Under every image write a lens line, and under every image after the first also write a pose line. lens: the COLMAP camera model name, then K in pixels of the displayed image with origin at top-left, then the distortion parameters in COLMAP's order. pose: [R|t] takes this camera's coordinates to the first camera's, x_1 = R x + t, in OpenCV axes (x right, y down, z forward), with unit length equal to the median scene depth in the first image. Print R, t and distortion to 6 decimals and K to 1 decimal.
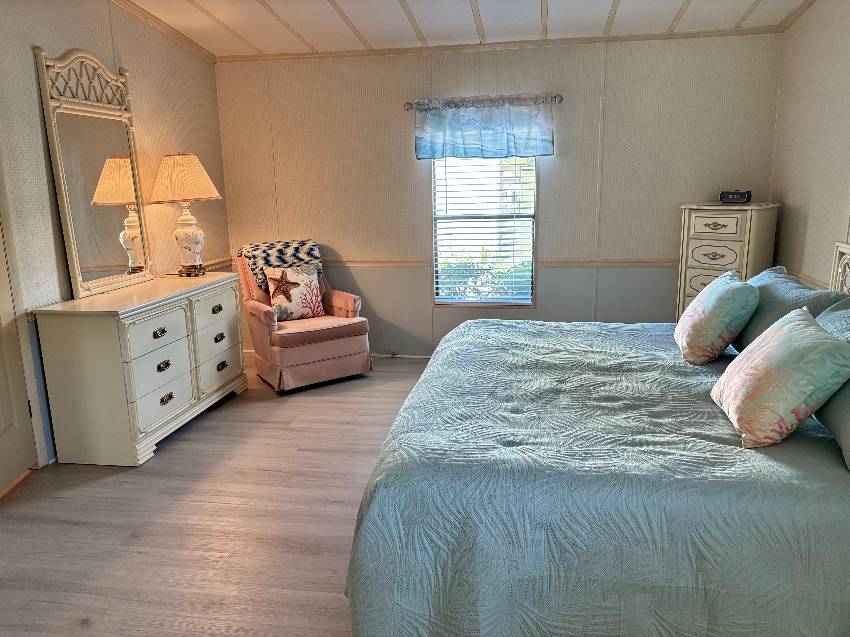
lens RADIAL K [[642.2, 0, 425.0], [0, 642.2, 318.5], [0, 0, 1]] dist [0.092026, -0.204074]
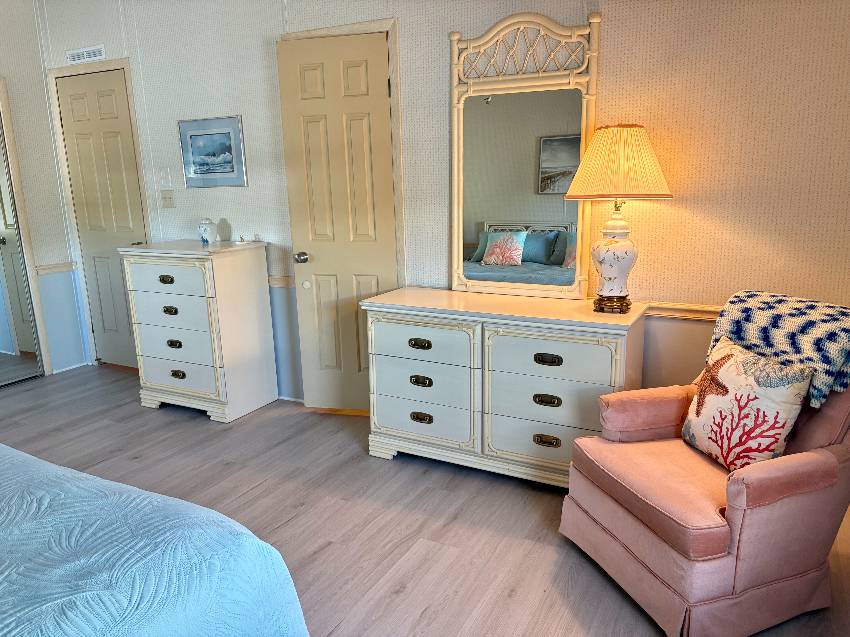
lens RADIAL K [[642.2, 0, 425.0], [0, 642.2, 318.5], [0, 0, 1]] dist [0.092026, -0.204074]
pose [[-0.315092, 0.235945, -0.919264, 0.355730], [-0.170367, 0.938808, 0.299357, -0.252062], [0.933645, 0.250937, -0.255614, 1.108323]]
